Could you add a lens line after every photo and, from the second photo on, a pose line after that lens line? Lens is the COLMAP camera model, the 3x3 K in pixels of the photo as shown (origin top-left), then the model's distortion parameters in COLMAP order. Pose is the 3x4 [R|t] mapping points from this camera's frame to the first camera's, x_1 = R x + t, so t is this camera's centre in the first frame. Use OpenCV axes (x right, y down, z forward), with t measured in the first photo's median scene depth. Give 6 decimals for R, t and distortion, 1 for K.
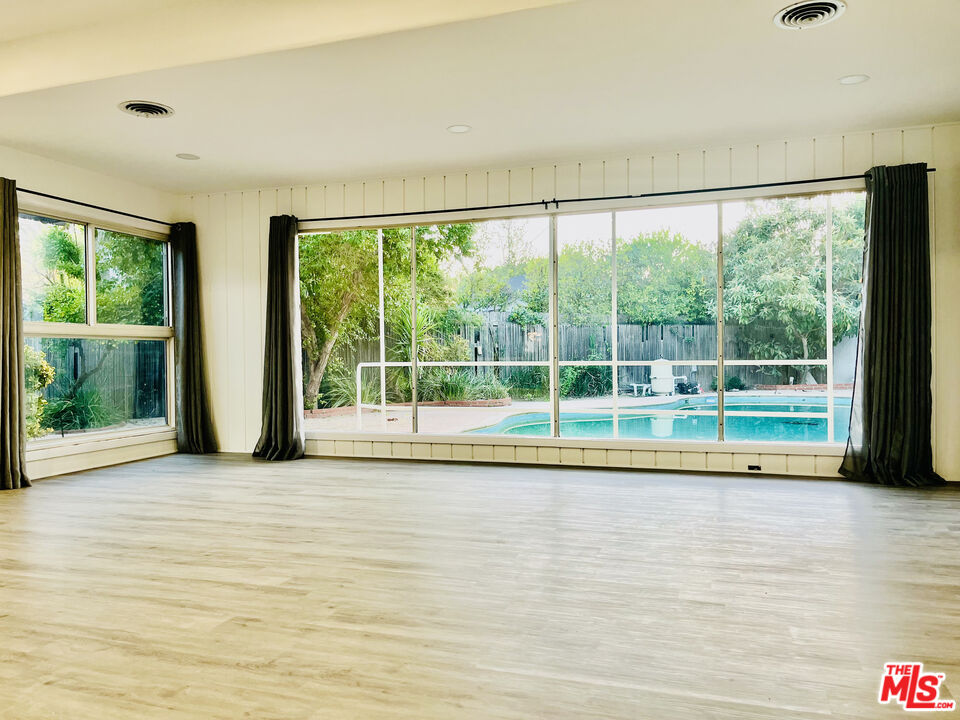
lens RADIAL K [[733.3, 0, 480.0], [0, 733.3, 360.0], [0, 0, 1]] dist [0.069370, -0.111782]
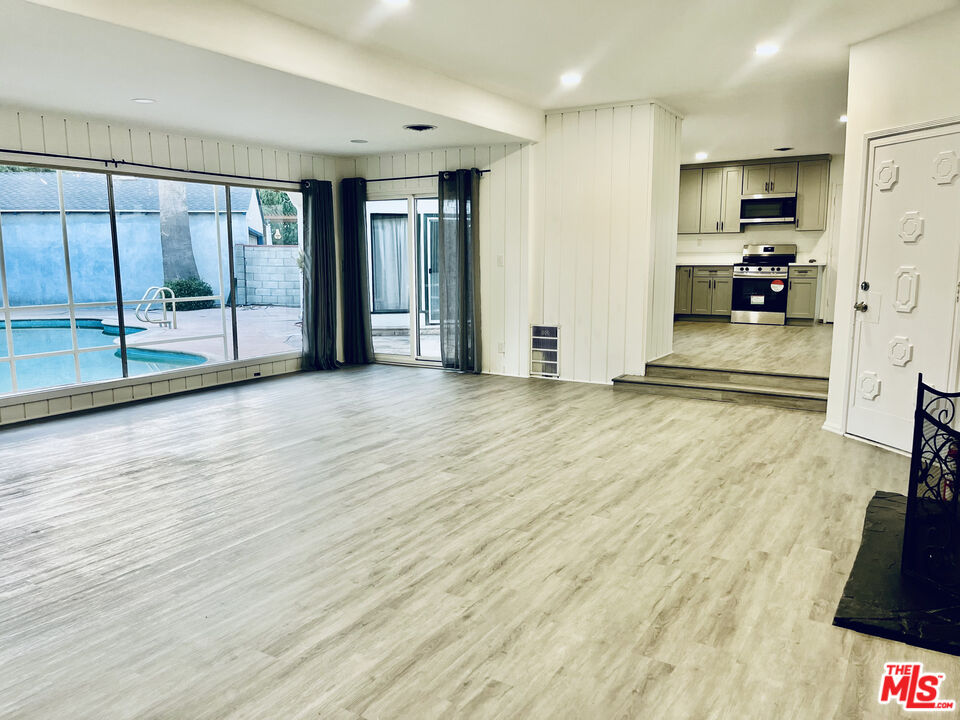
lens RADIAL K [[733.3, 0, 480.0], [0, 733.3, 360.0], [0, 0, 1]] dist [0.069370, -0.111782]
pose [[0.222353, -0.129401, 0.966341, -1.852001], [0.005820, 0.991312, 0.131406, -0.141543], [-0.974949, -0.023595, 0.221175, 0.486451]]
